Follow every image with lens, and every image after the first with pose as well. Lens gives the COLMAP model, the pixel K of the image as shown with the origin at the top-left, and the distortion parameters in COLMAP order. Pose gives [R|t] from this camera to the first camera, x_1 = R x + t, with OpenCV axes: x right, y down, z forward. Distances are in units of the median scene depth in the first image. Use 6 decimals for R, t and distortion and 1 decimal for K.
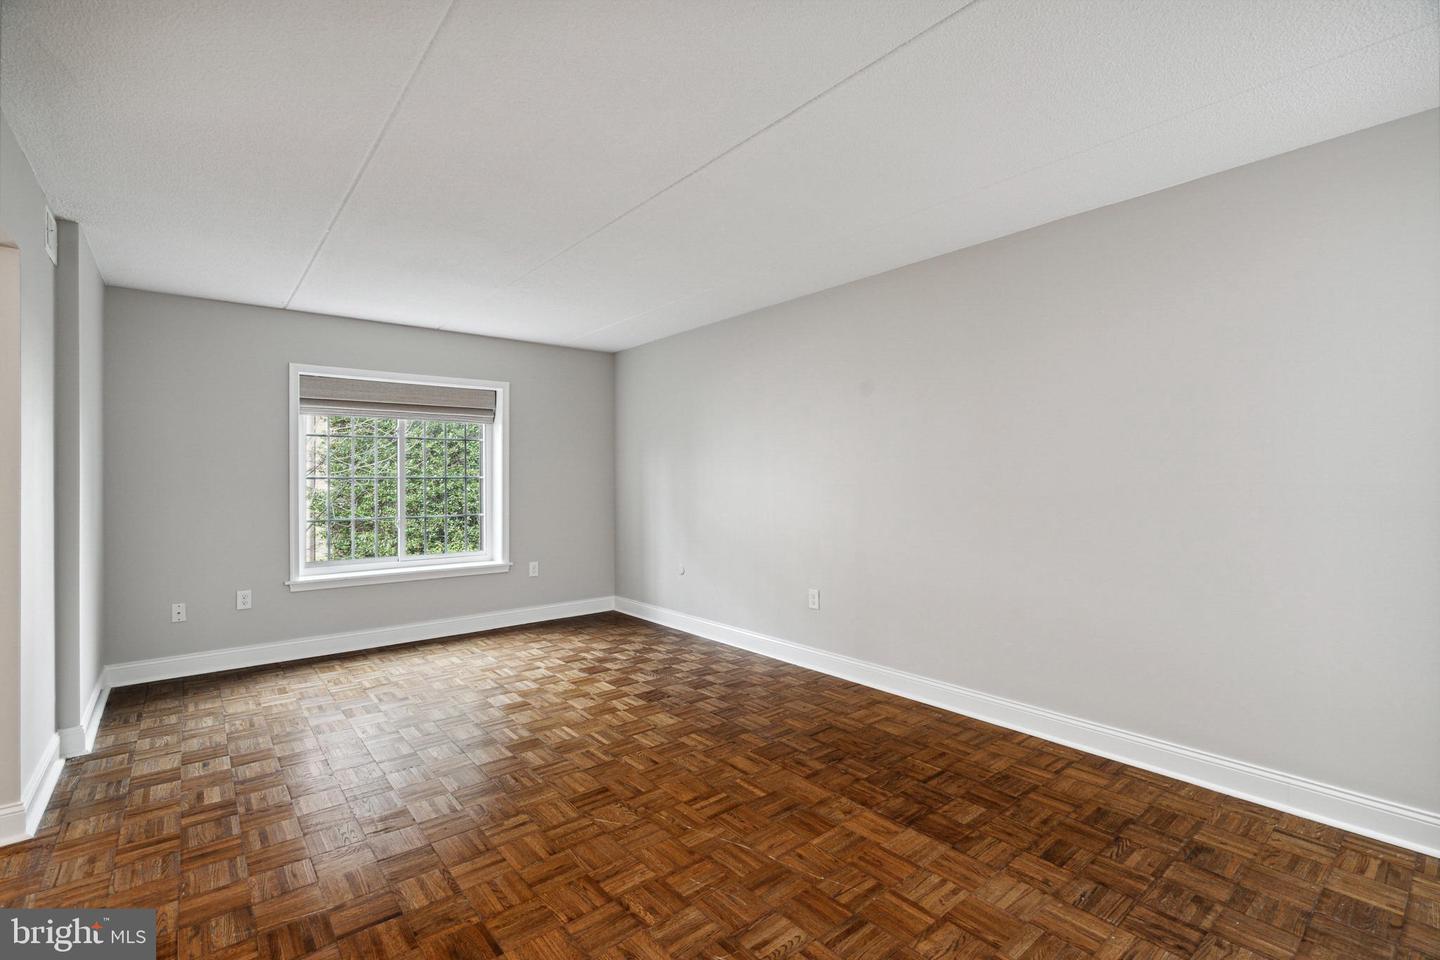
lens RADIAL K [[654.3, 0, 717.8], [0, 654.3, 477.1], [0, 0, 1]] dist [0.000266, 0.000238]
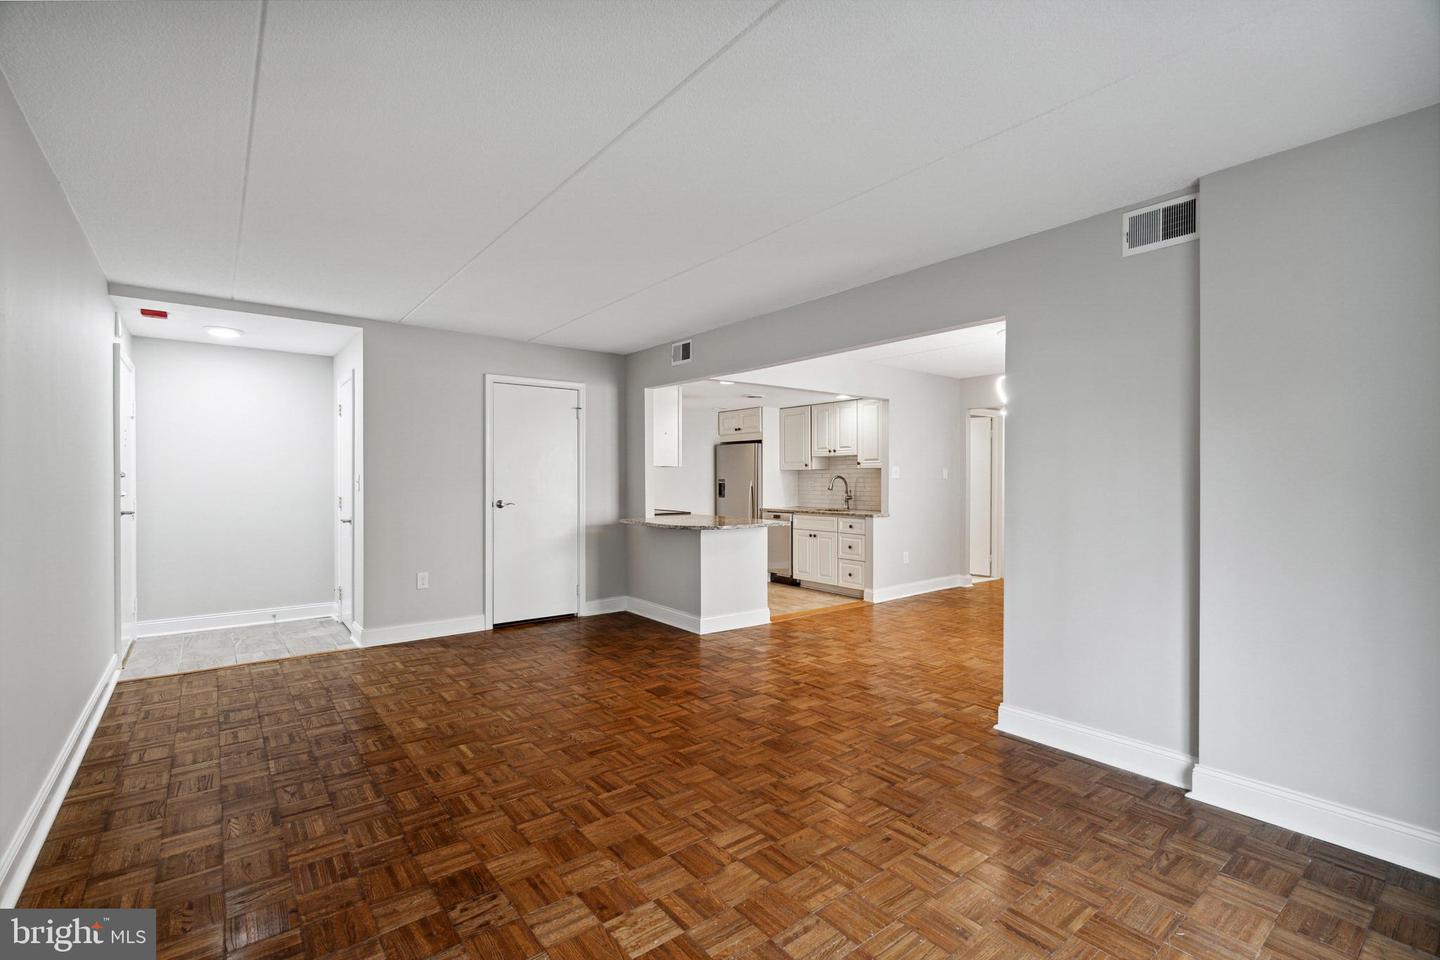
lens RADIAL K [[654.3, 0, 724.8], [0, 654.3, 477.5], [0, 0, 1]] dist [0.000266, 0.000238]
pose [[-0.999924, 0.004316, 0.011591, -0.452230], [0.004268, 0.999982, -0.004149, 0.003853], [-0.011608, -0.004099, -0.999924, 2.317303]]
